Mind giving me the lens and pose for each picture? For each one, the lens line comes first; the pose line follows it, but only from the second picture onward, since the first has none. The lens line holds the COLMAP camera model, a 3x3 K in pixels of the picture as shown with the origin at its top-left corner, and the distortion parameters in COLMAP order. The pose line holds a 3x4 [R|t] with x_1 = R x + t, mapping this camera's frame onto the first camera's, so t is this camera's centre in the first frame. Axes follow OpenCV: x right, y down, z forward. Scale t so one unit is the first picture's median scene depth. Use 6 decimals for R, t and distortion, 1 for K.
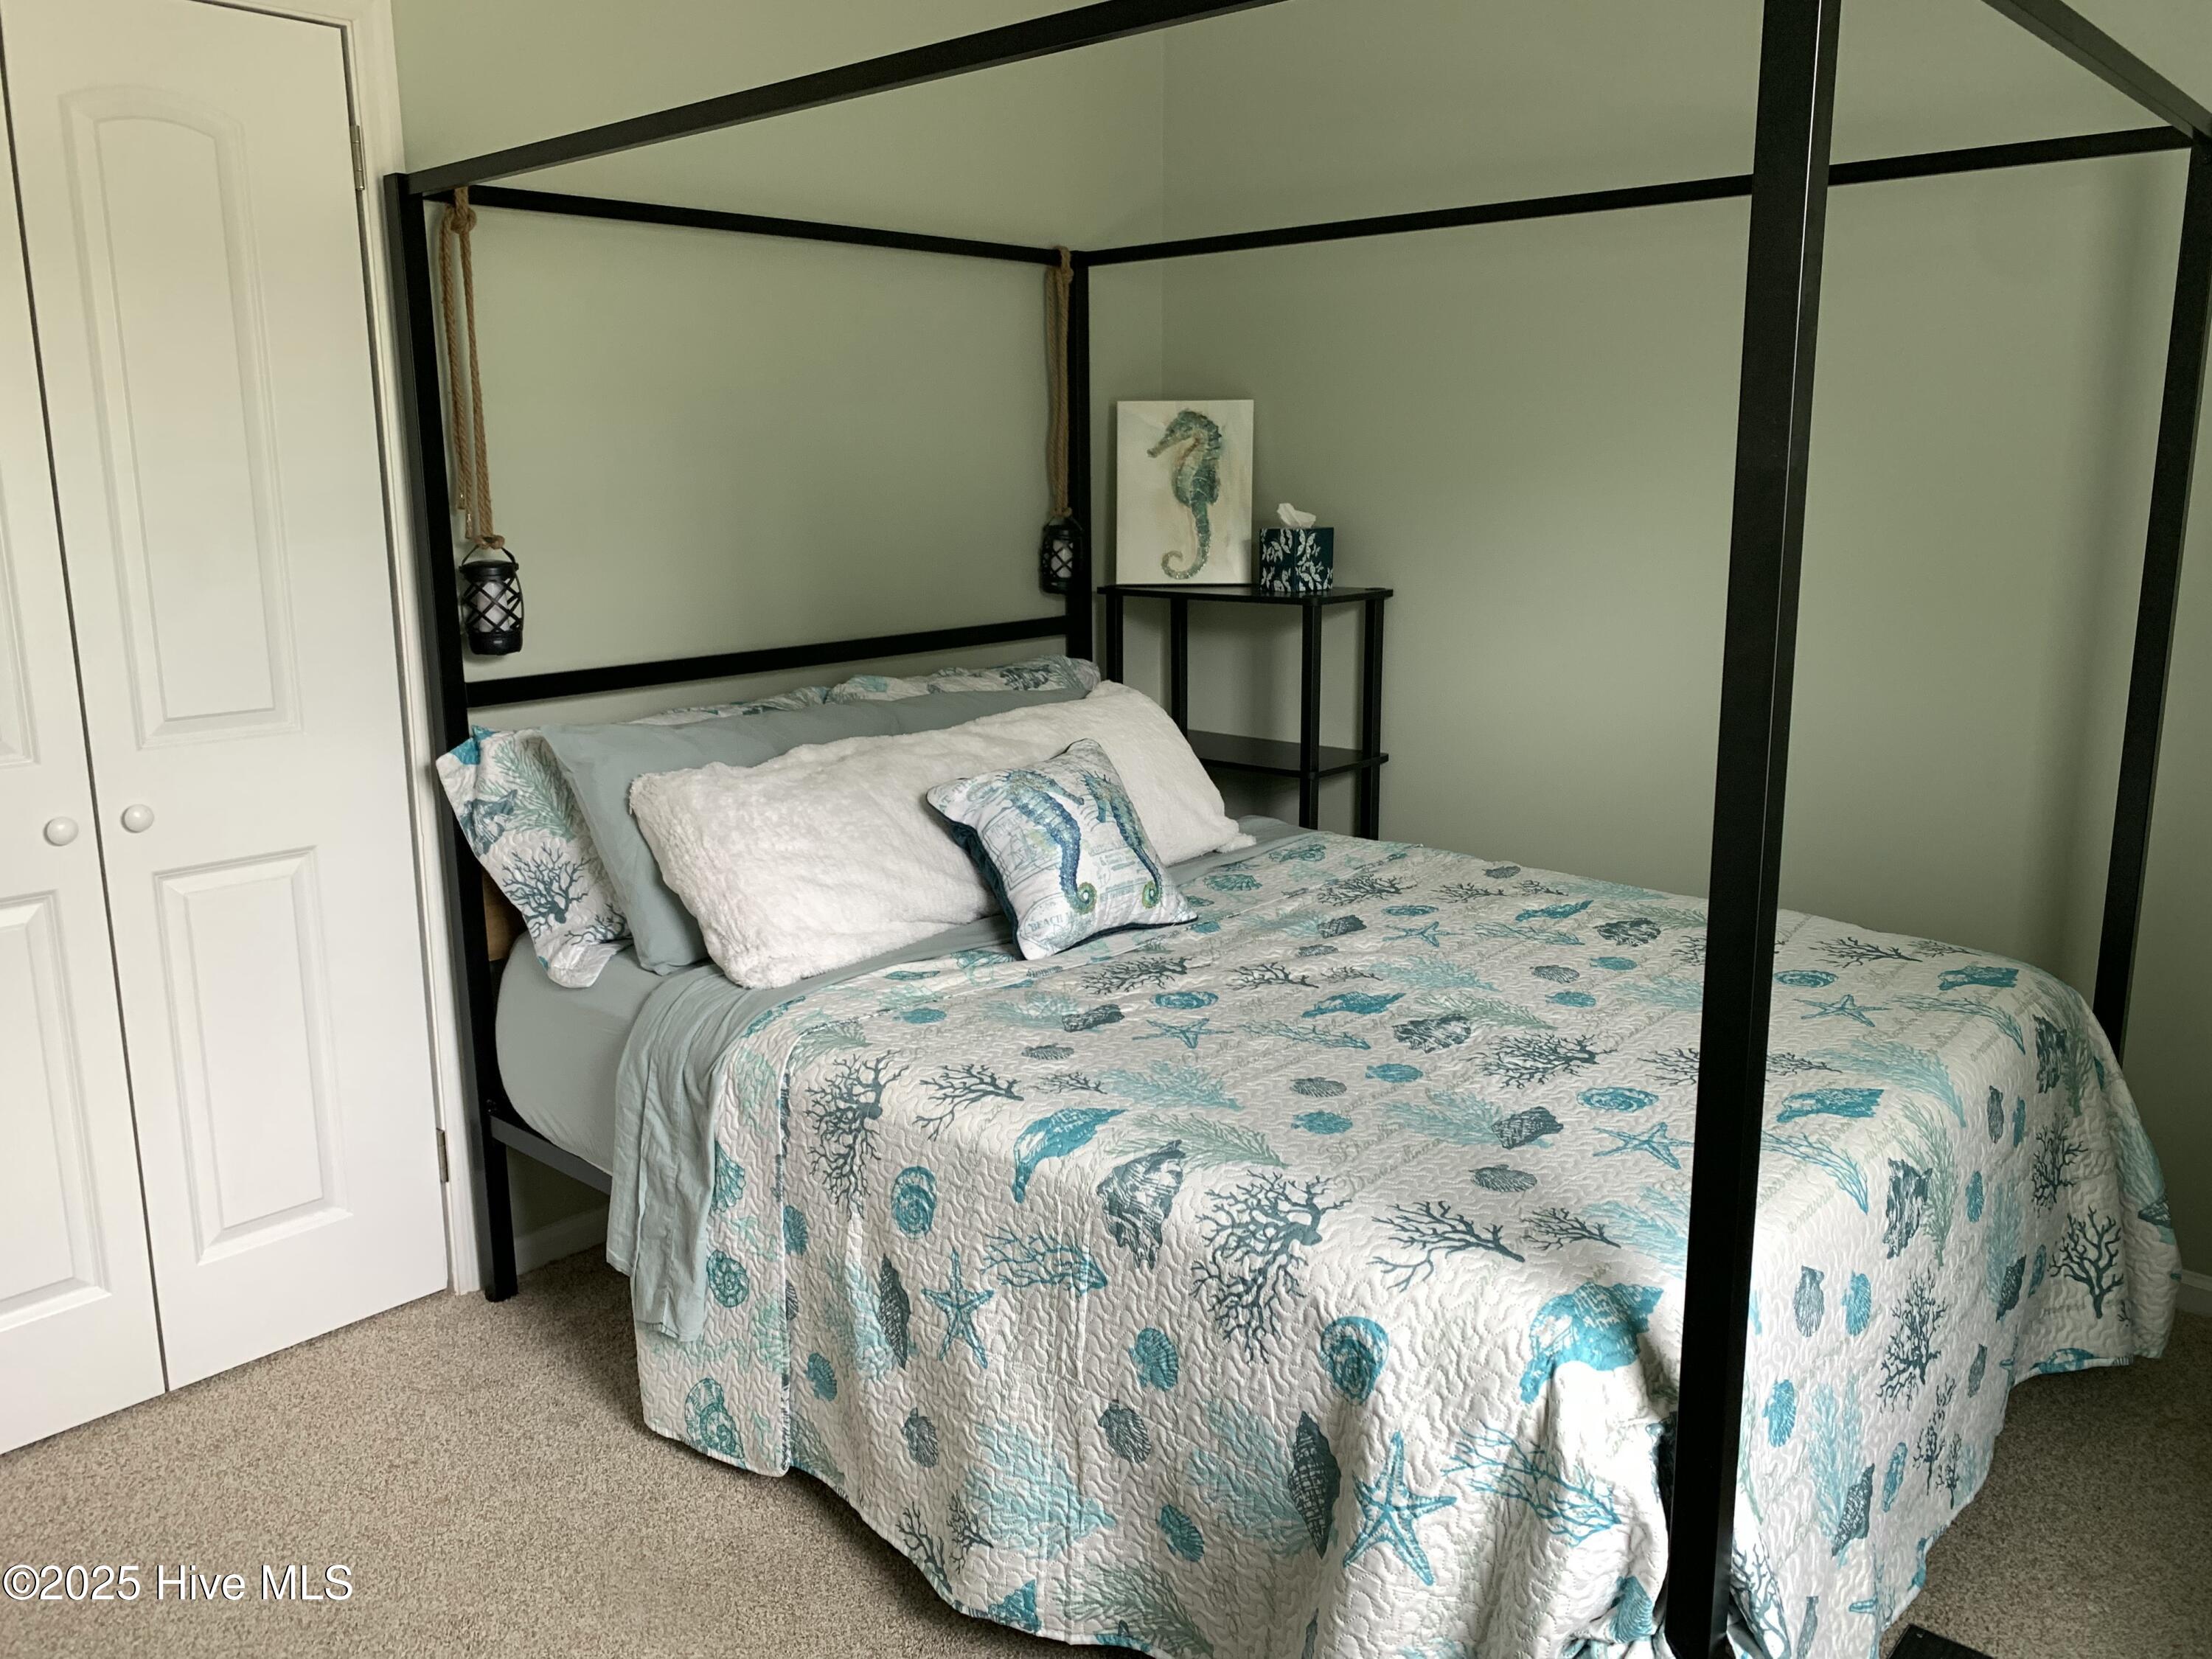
lens RADIAL K [[1683.7, 0, 1106.0], [0, 1683.7, 829.5], [0, 0, 1]] dist [0.010387, -0.034370]
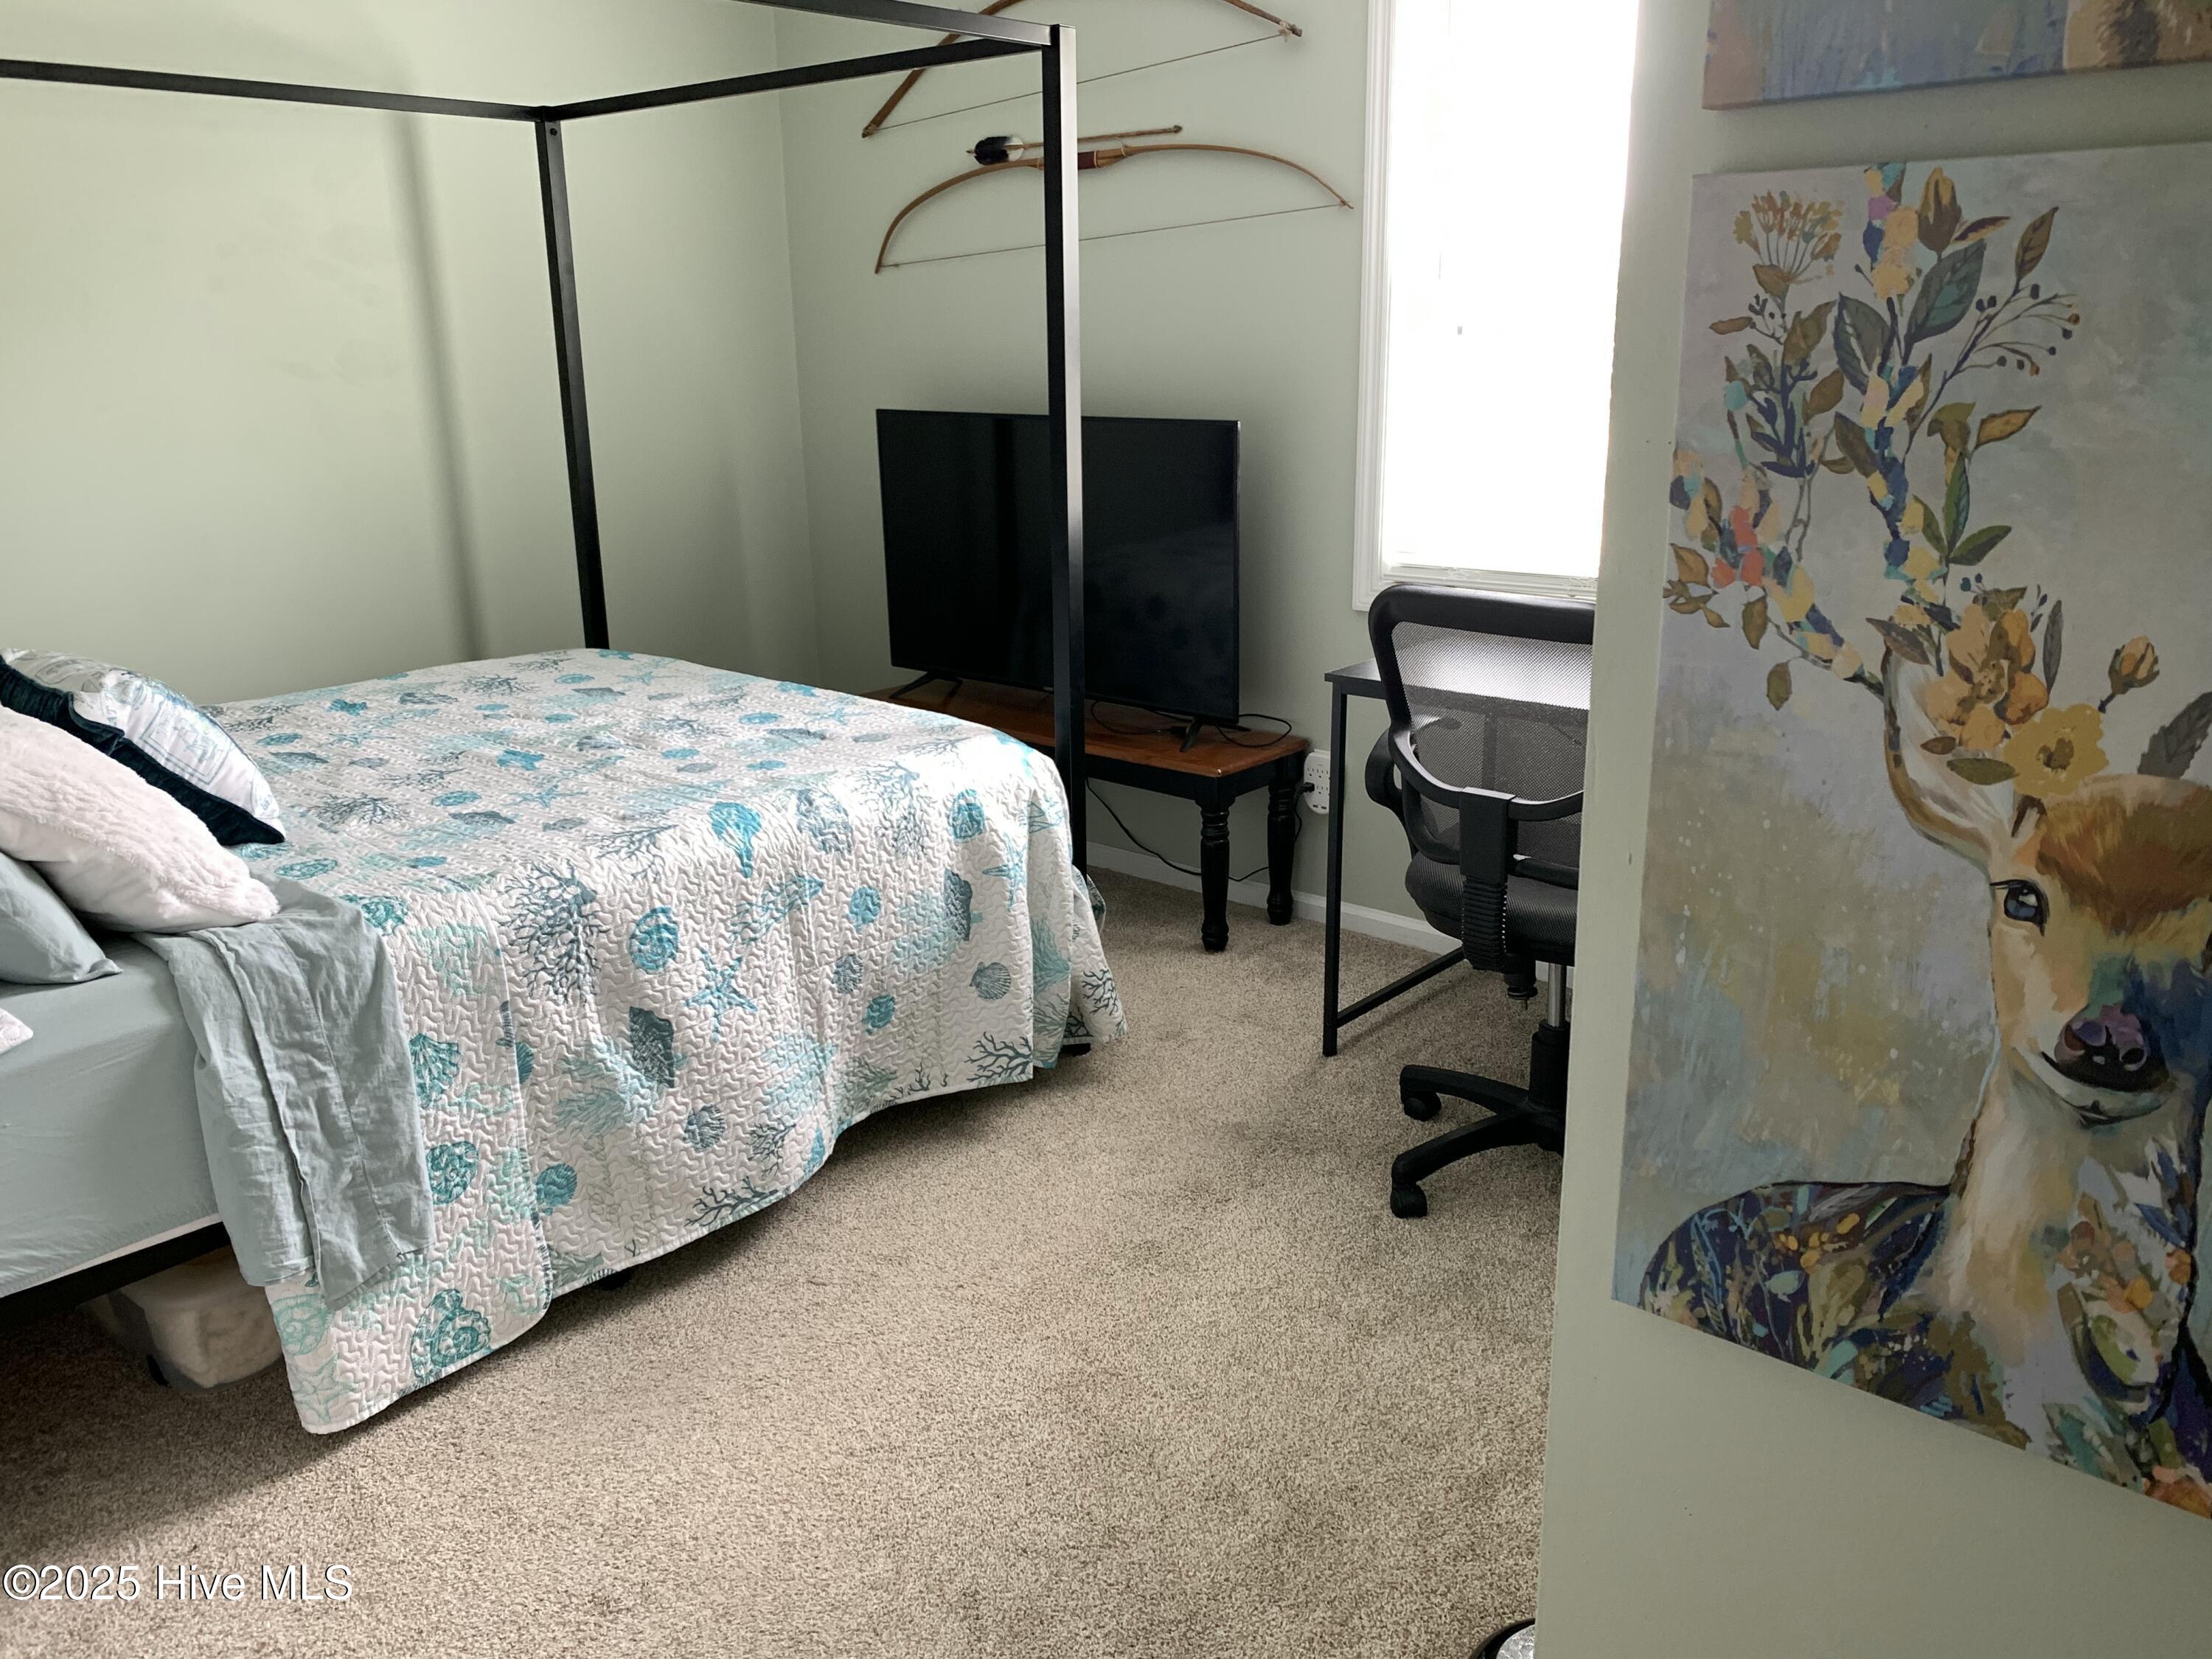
lens RADIAL K [[1683.7, 0, 1106.0], [0, 1683.7, 829.5], [0, 0, 1]] dist [0.010387, -0.034370]
pose [[-0.024615, -0.280245, 0.959613, -1.239481], [0.225681, 0.933566, 0.278428, -0.115044], [-0.973890, 0.223420, 0.040266, 0.605508]]
